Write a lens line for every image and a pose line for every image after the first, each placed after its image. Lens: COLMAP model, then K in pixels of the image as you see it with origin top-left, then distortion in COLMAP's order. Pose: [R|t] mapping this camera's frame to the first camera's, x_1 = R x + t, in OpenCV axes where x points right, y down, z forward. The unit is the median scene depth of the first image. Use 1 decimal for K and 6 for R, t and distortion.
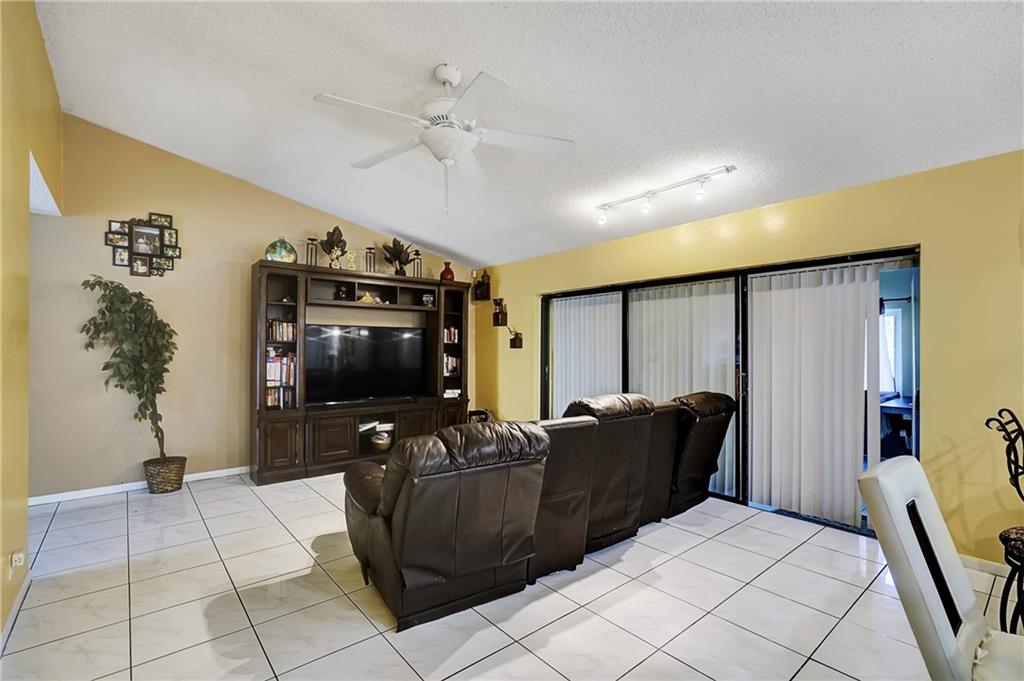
lens RADIAL K [[465.3, 0, 501.9], [0, 465.3, 343.2], [0, 0, 1]] dist [-0.000132, 0.000733]
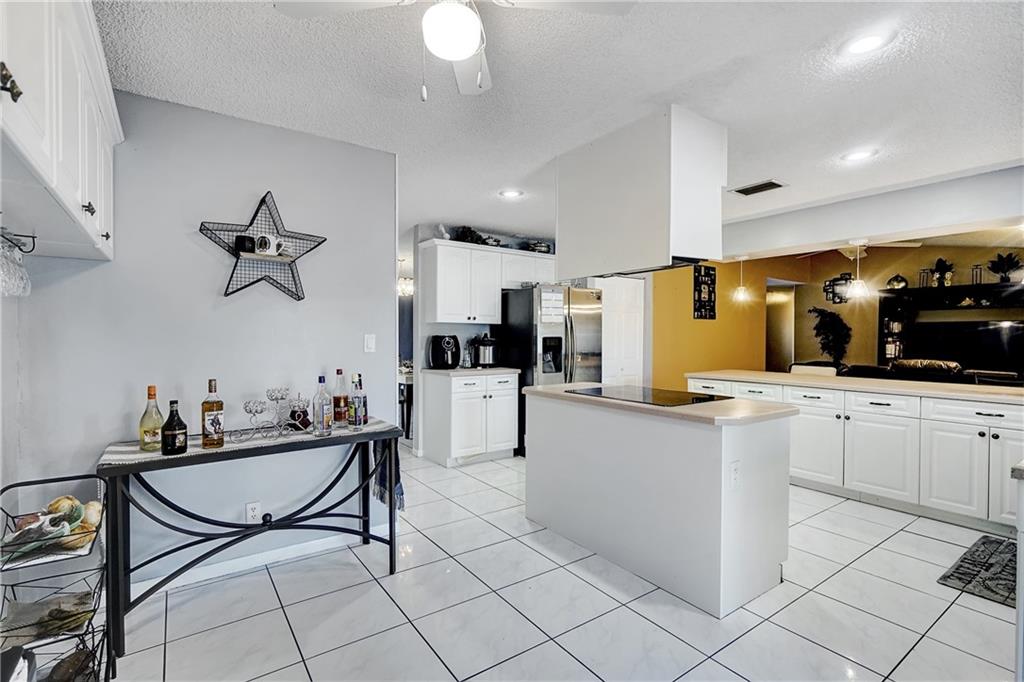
lens RADIAL K [[465.3, 0, 510.7], [0, 465.3, 341.9], [0, 0, 1]] dist [-0.000132, 0.000733]
pose [[-0.074958, 0.009187, -0.997144, 1.514063], [0.009715, 0.999917, 0.008482, 0.001376], [0.997139, -0.009051, -0.075041, -0.365631]]
